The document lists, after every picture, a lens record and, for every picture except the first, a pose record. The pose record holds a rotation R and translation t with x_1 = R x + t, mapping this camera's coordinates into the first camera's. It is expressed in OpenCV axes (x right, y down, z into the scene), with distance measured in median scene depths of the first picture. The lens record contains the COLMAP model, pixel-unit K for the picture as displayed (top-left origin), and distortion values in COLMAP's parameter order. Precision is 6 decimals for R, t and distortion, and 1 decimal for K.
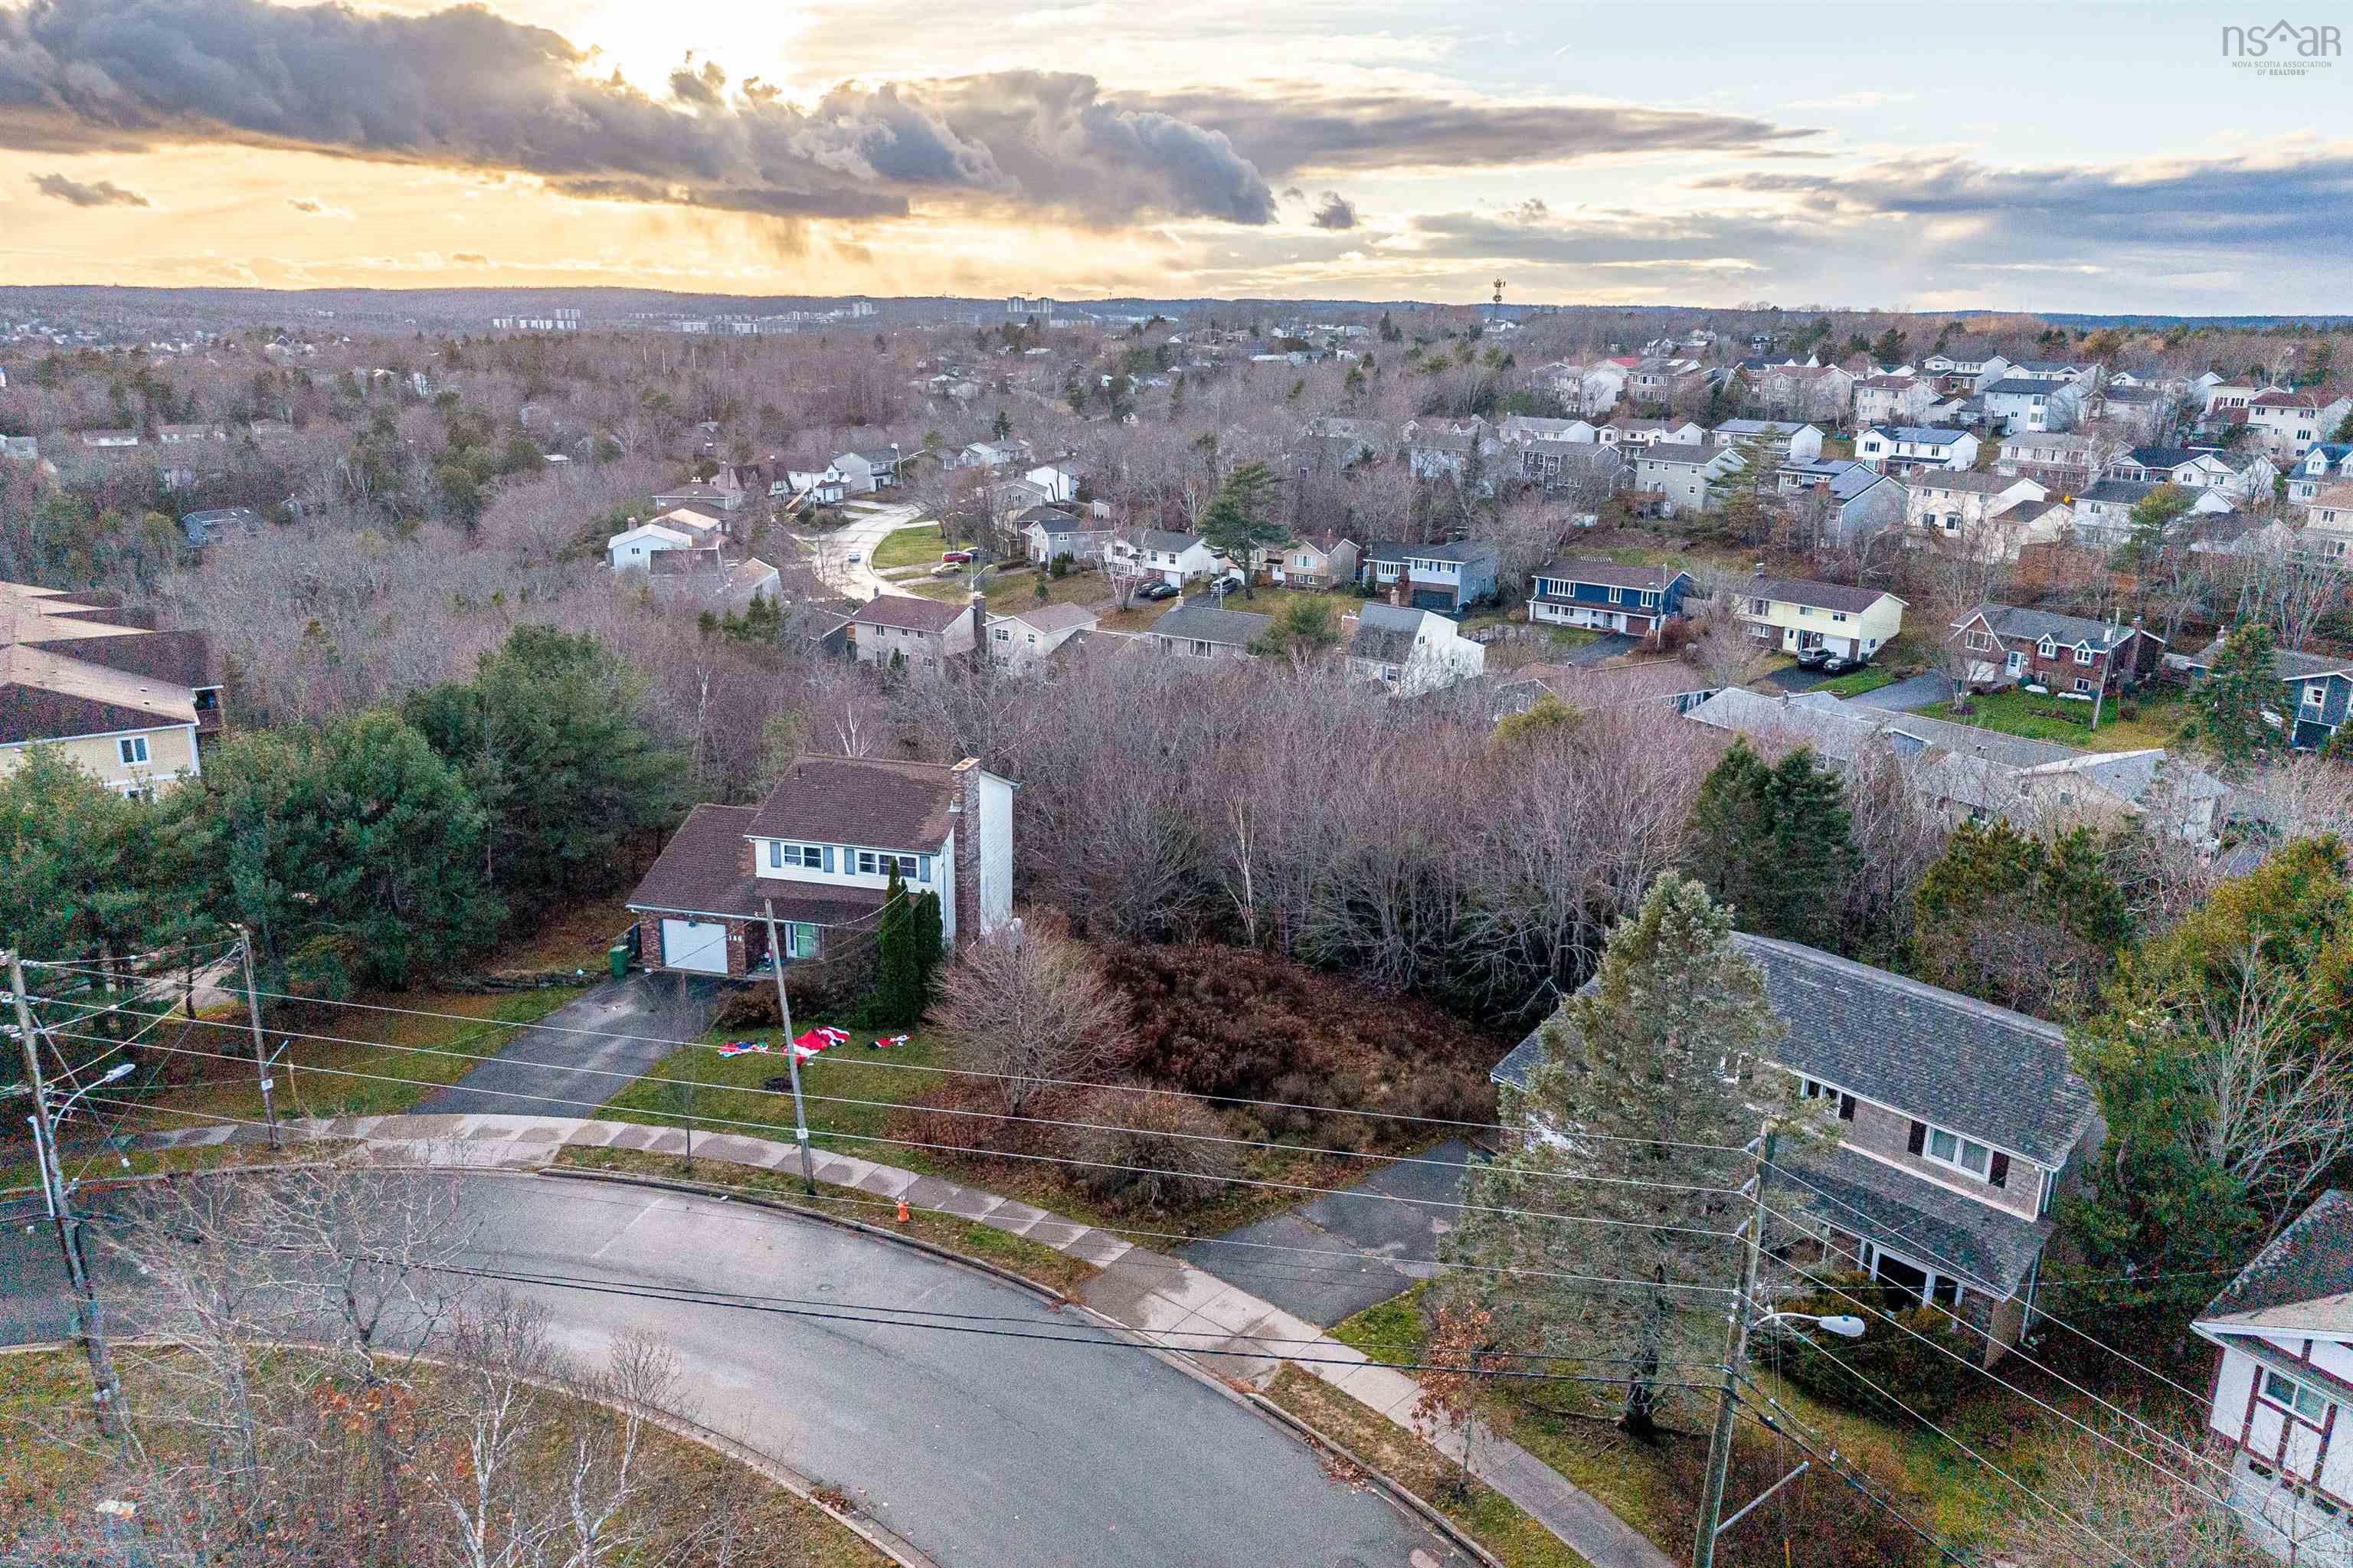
lens RADIAL K [[1586.0, 0, 1176.5], [0, 1586.0, 784.0], [0, 0, 1]] dist [0.017497, -0.002351]
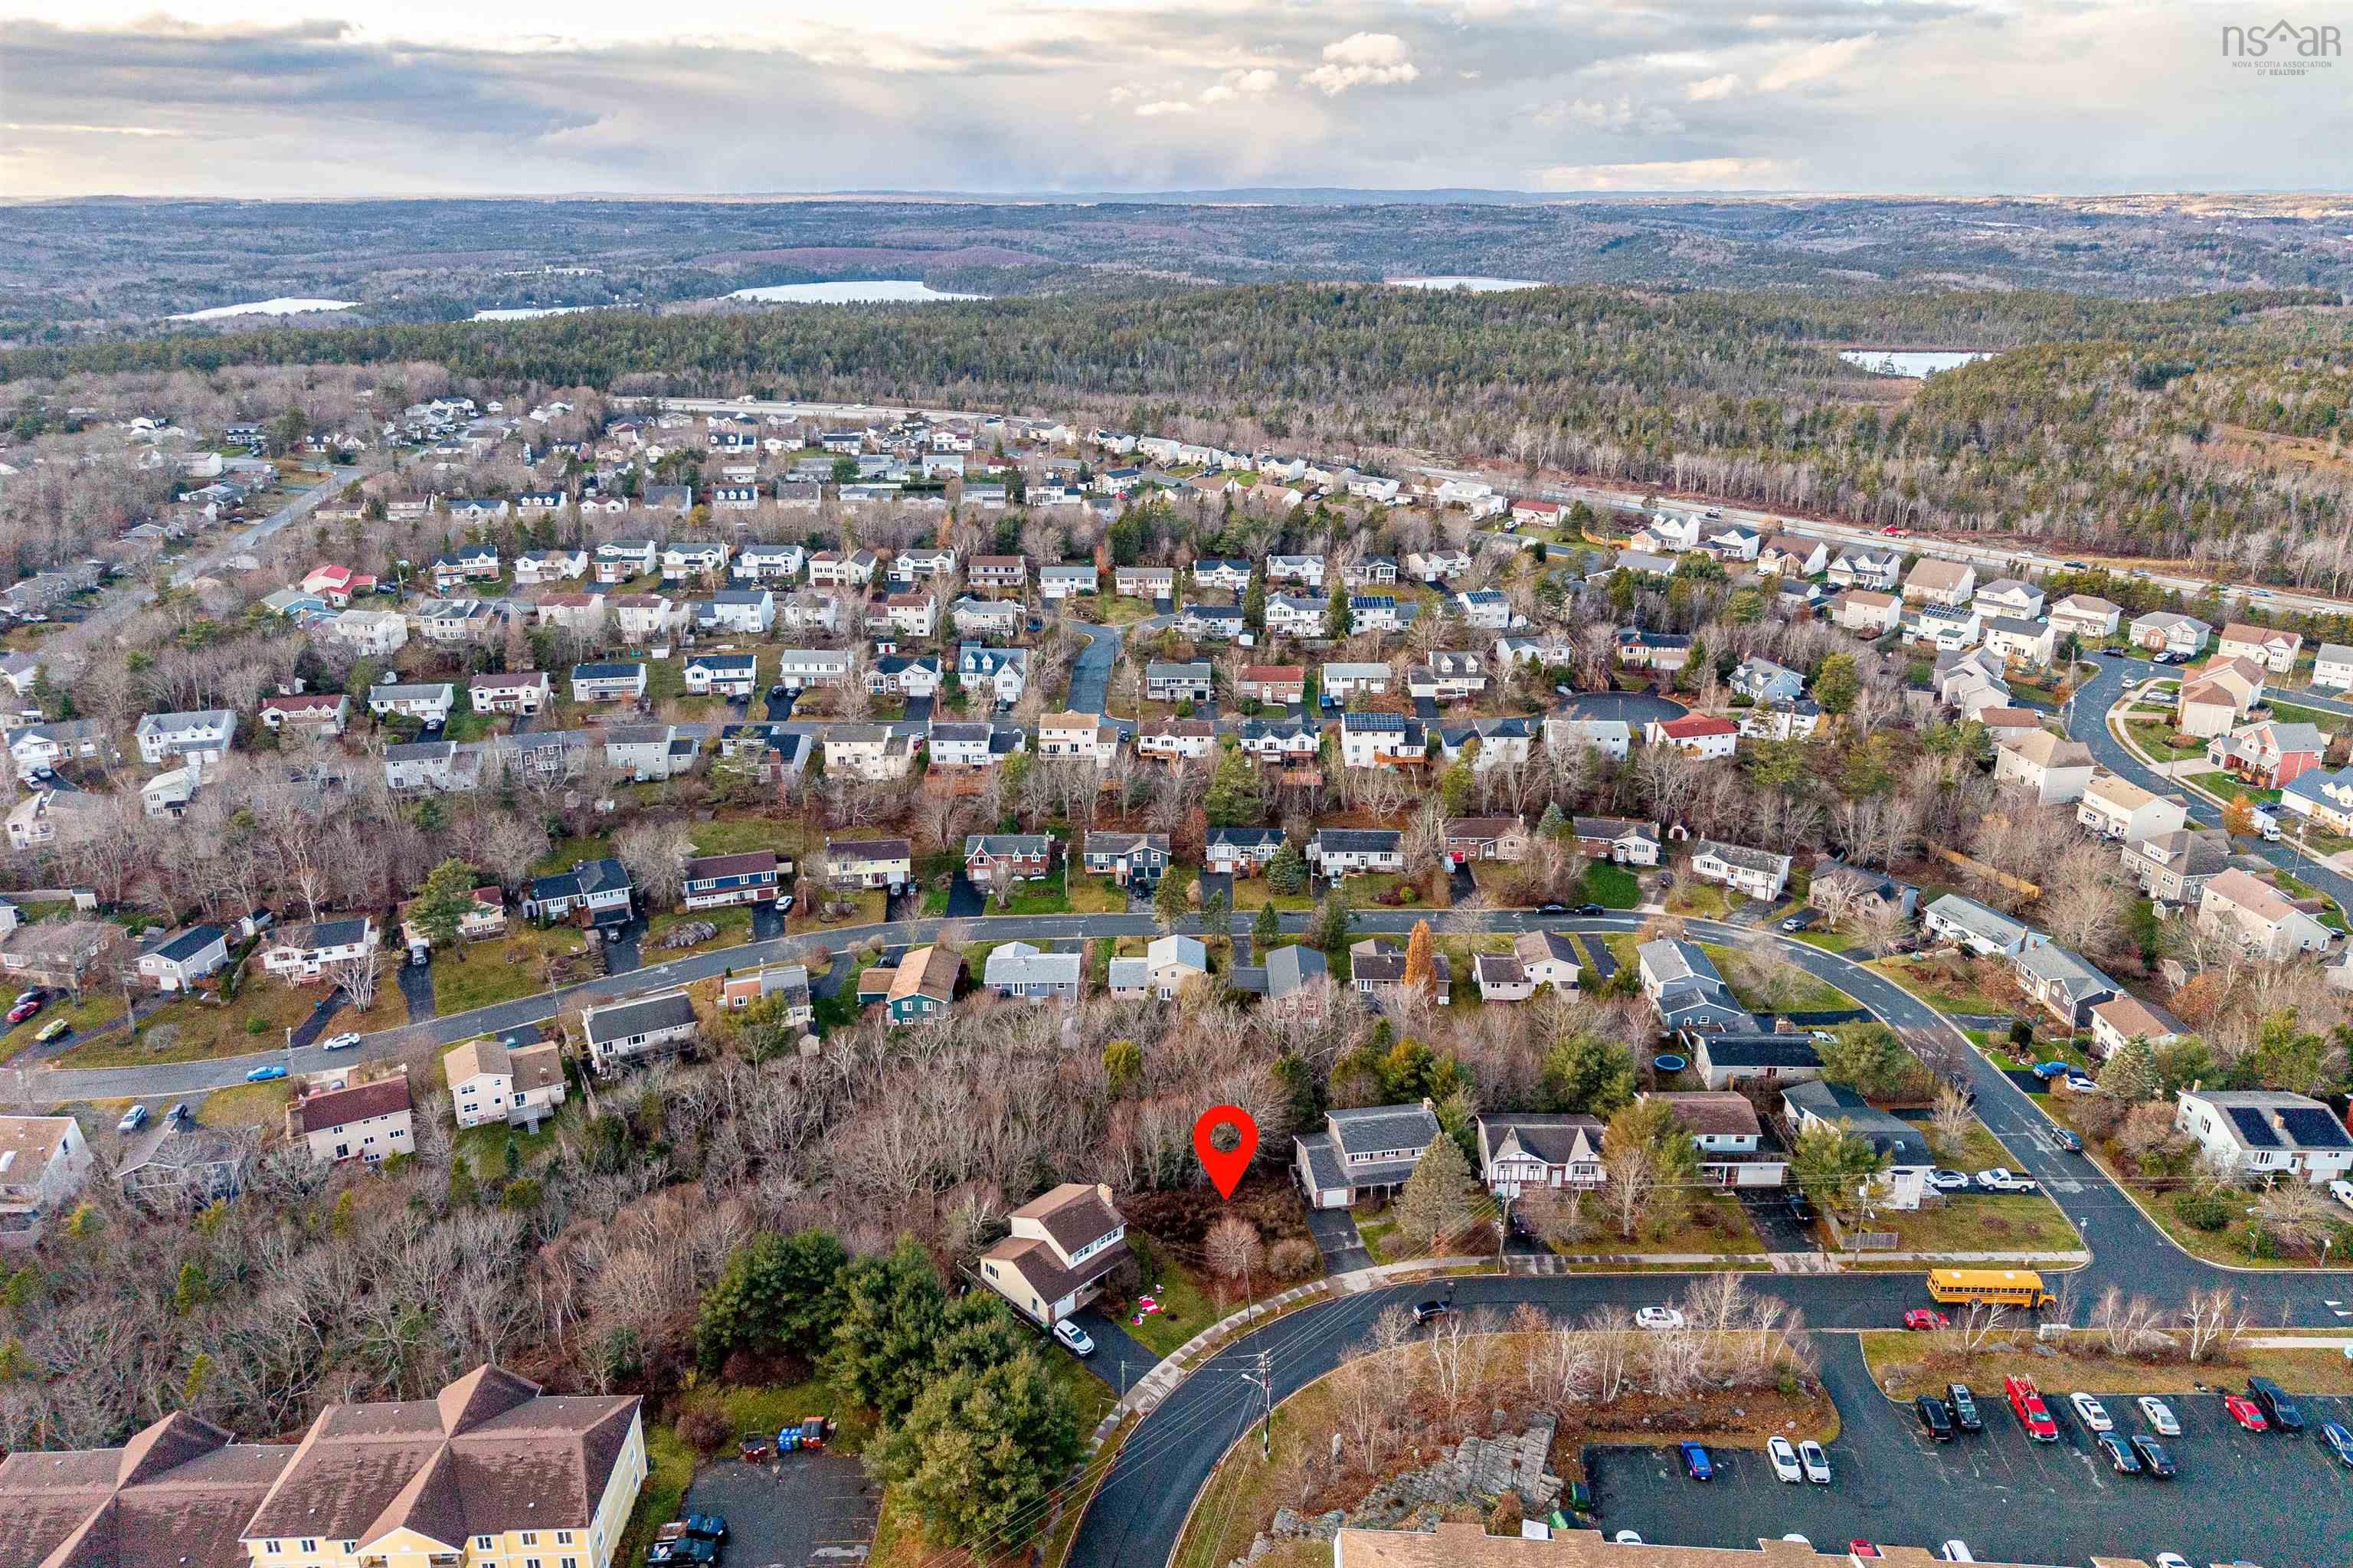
lens RADIAL K [[1593.7, 0, 1176.5], [0, 1593.7, 784.0], [0, 0, 1]] dist [0.036174, -0.055014]
pose [[0.525224, -0.308385, 0.793120, -0.778752], [0.249536, 0.946867, 0.202917, -0.457621], [-0.813555, 0.091335, 0.574270, -0.271399]]
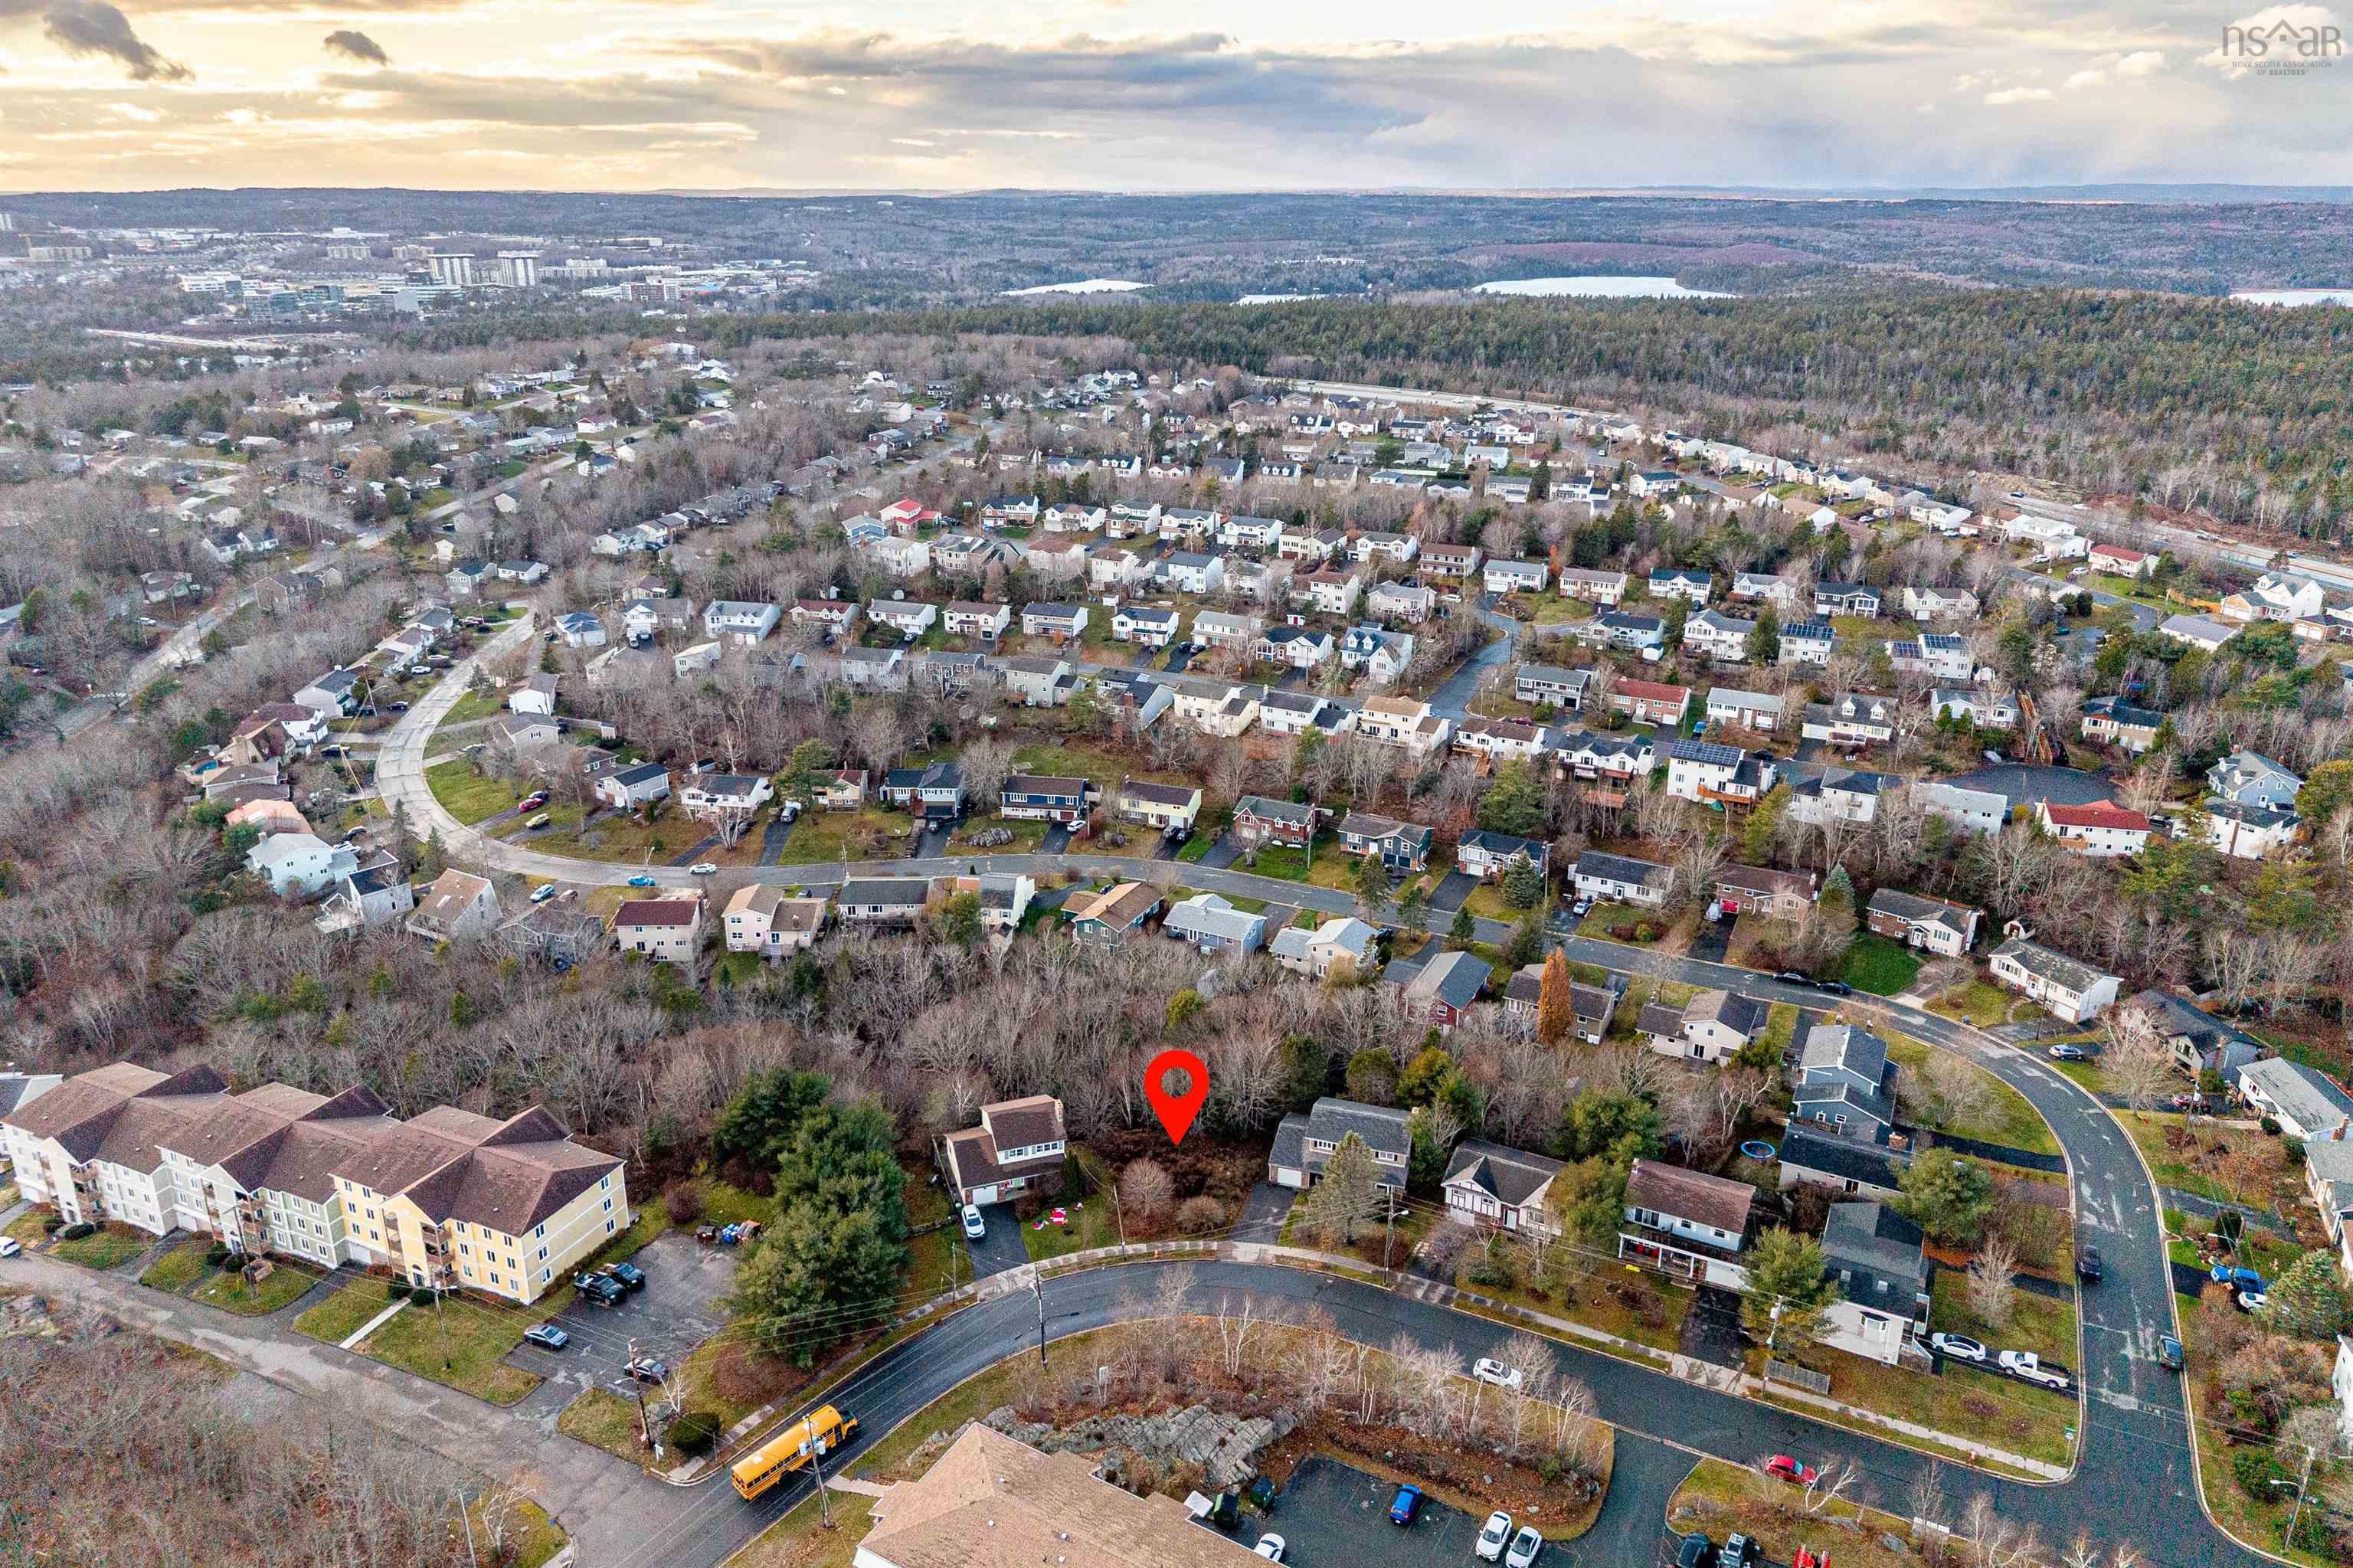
lens RADIAL K [[1587.3, 0, 1177.8], [0, 1587.3, 744.5], [0, 0, 1]] dist [0.037446, -0.053057]
pose [[0.850995, -0.184868, 0.491561, -0.491526], [0.158709, 0.982760, 0.094840, -0.351599], [-0.500619, -0.002693, 0.865663, -0.631309]]
